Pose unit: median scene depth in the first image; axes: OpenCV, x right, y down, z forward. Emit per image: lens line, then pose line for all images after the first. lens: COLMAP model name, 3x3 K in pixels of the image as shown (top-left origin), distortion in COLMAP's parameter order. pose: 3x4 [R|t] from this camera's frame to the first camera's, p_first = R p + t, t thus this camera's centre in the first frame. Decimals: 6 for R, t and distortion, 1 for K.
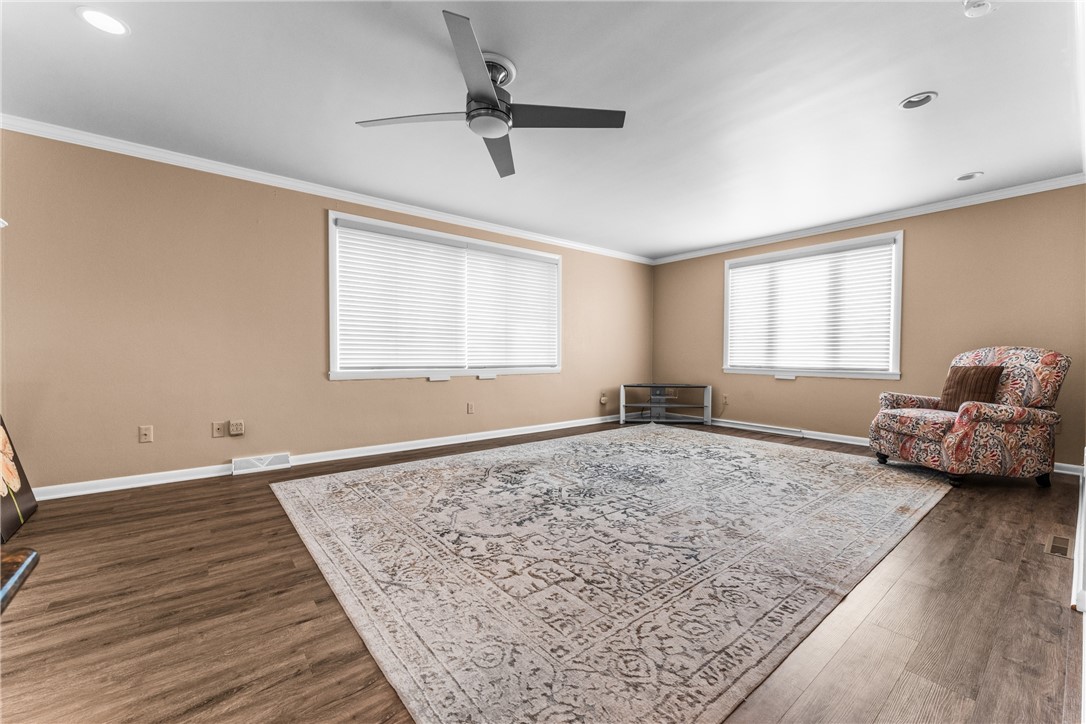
lens RADIAL K [[435.2, 0, 537.4], [0, 435.2, 363.0], [0, 0, 1]] dist [0.000883, -0.000201]
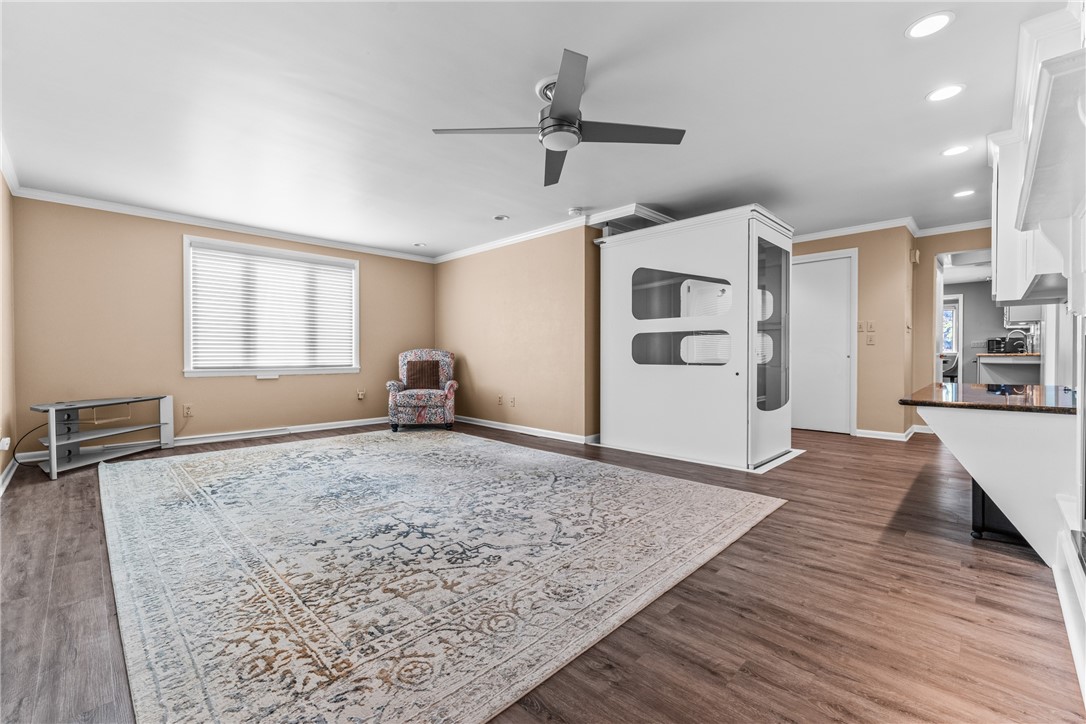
lens RADIAL K [[461.5, 0, 543.8], [0, 461.5, 360.3], [0, 0, 1]] dist [-0.003752, -0.000883]
pose [[-0.128122, -0.015471, 0.991638, -1.079173], [0.020287, 0.999628, 0.018217, -0.022397], [-0.991551, 0.022452, -0.127761, 1.047645]]
